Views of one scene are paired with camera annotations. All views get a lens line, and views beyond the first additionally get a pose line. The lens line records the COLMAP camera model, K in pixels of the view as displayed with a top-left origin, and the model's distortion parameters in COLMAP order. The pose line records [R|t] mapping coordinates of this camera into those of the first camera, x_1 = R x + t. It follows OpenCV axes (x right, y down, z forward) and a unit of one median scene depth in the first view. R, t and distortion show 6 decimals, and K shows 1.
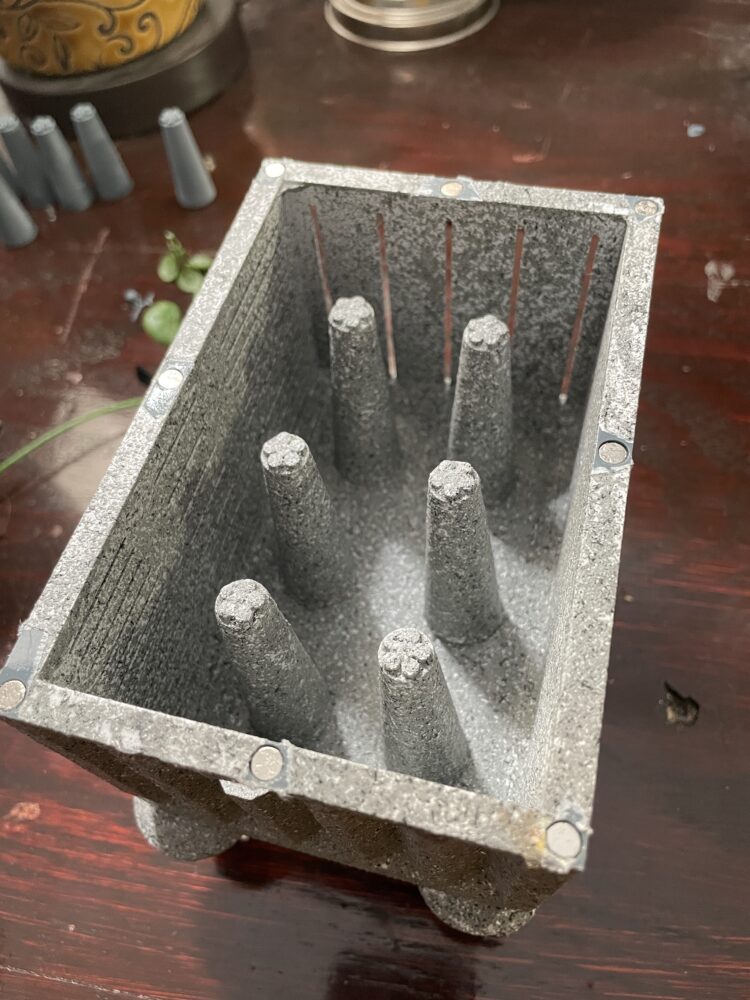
lens RADIAL K [[756.0, 0, 370.3], [0, 756.0, 506.3], [0, 0, 1]] dist [0.017226, -0.010595]
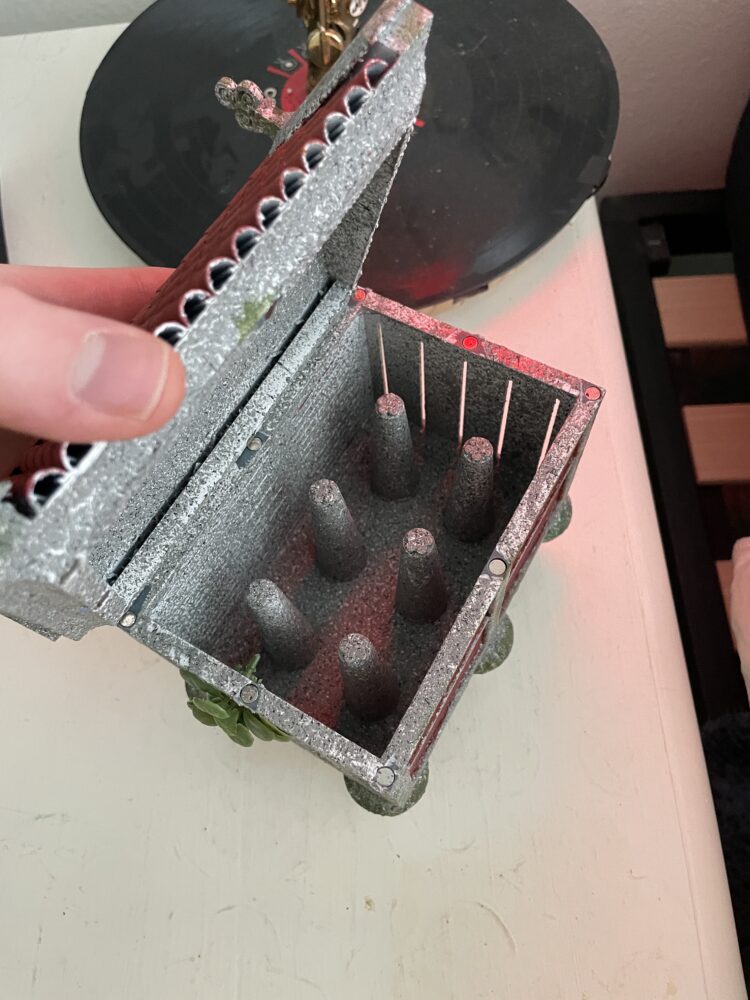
lens RADIAL K [[756.0, 0, 383.3], [0, 756.0, 495.4], [0, 0, 1]] dist [0.017226, -0.010595]
pose [[0.964829, 0.243967, -0.097902, 0.157466], [-0.227413, 0.961434, 0.154685, -0.318124], [0.131865, -0.126981, 0.983101, -0.471106]]
